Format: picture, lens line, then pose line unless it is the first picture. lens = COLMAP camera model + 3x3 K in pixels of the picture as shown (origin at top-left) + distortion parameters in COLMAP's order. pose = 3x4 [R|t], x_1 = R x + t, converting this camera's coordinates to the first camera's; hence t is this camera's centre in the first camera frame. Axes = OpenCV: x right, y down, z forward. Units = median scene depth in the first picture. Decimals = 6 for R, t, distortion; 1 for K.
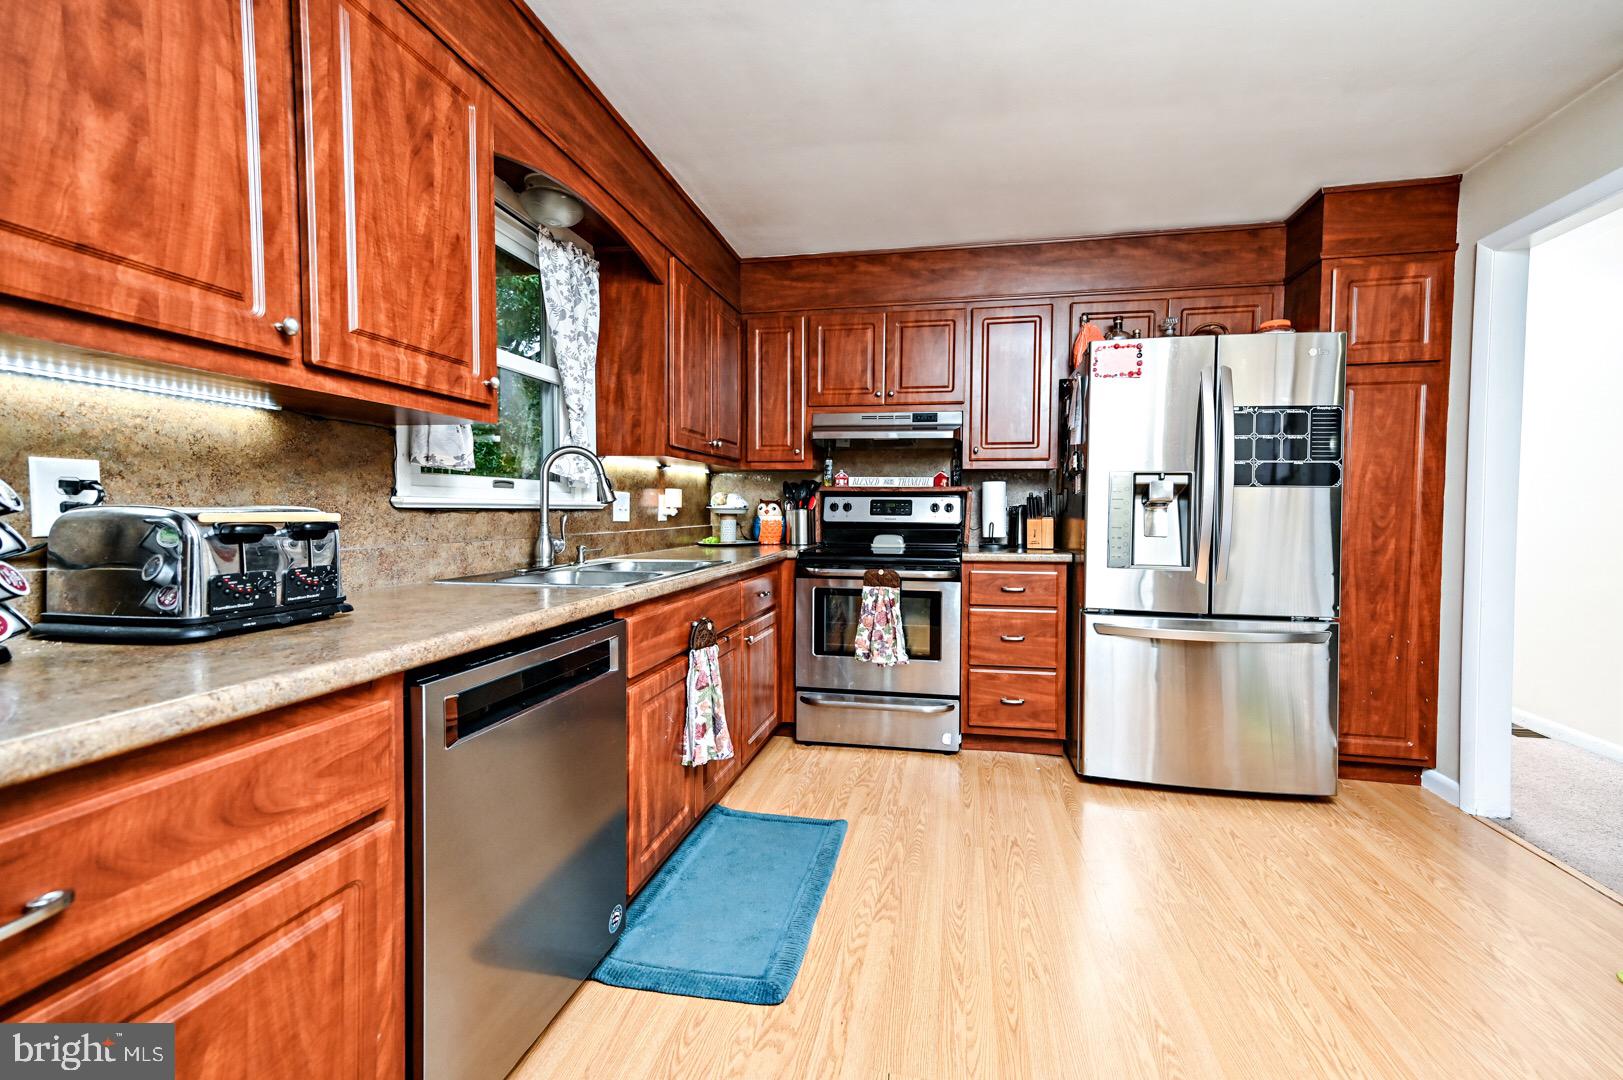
lens RADIAL K [[666.0, 0, 820.0], [0, 666.0, 532.4], [0, 0, 1]] dist [-0.000979, 0.000001]
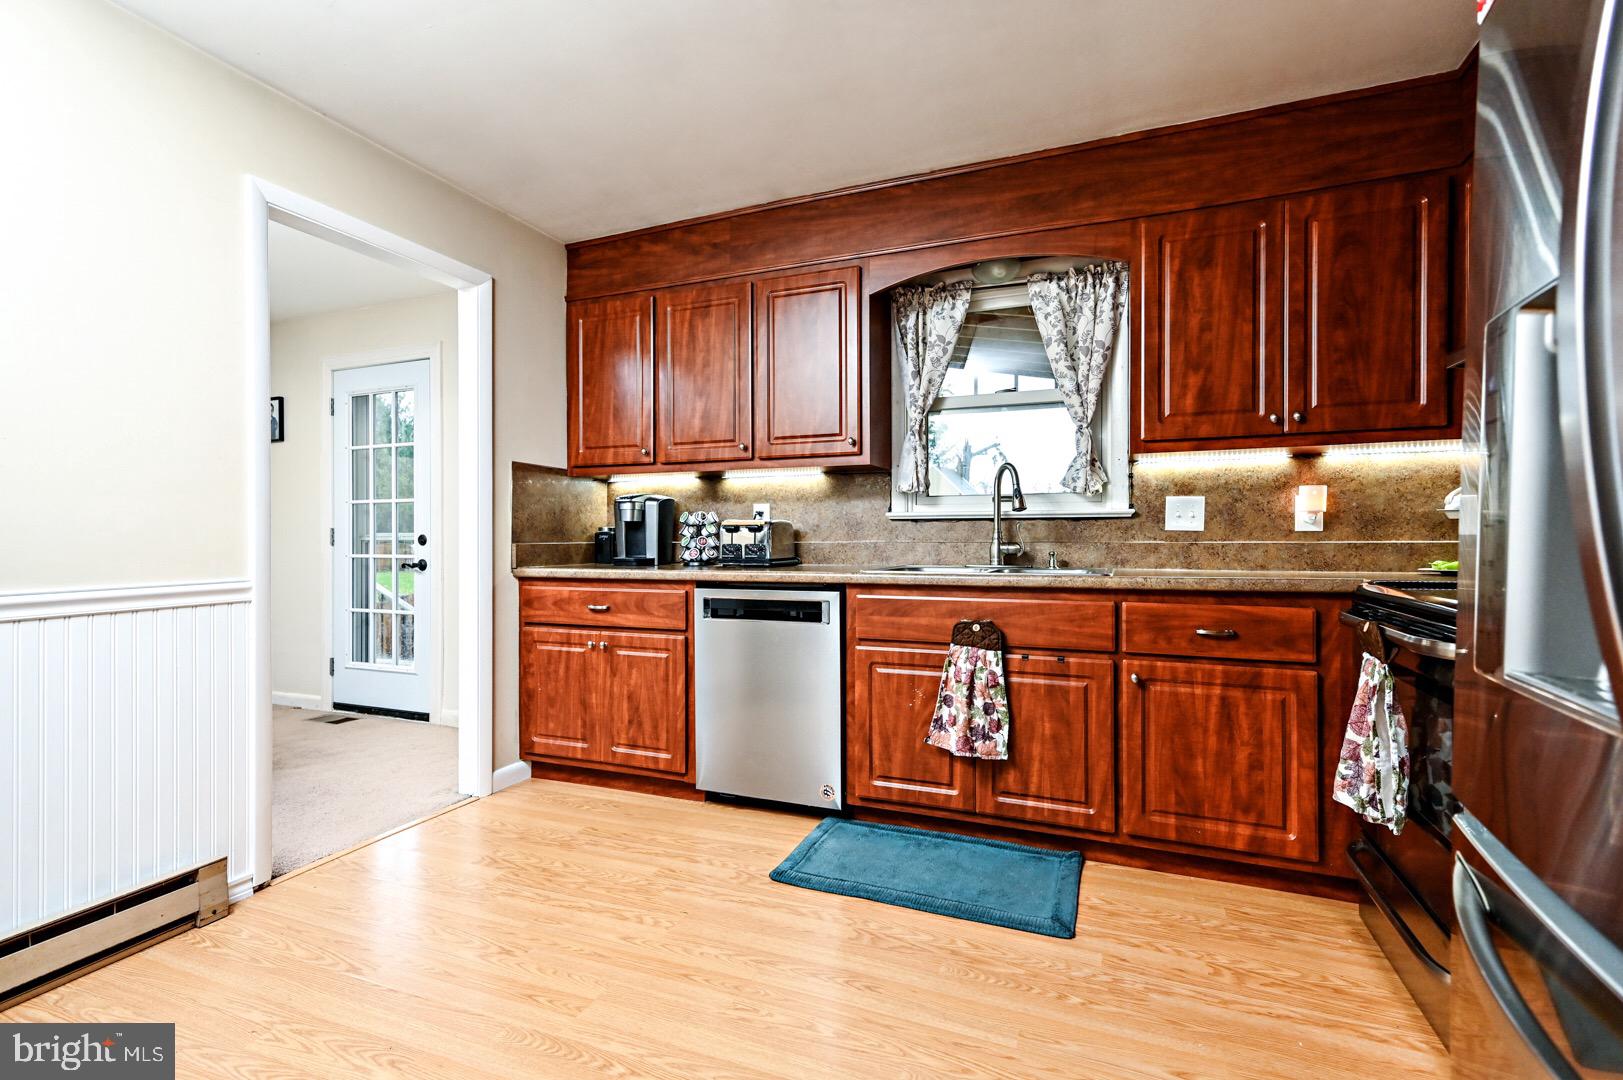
lens RADIAL K [[733.0, 0, 817.8], [0, 733.0, 539.4], [0, 0, 1]] dist [0.002303, 0.000075]
pose [[-0.201318, 0.005982, -0.979508, 1.508859], [-0.031285, 0.999432, 0.012534, -0.004428], [0.979026, 0.033168, -0.201016, 1.500594]]
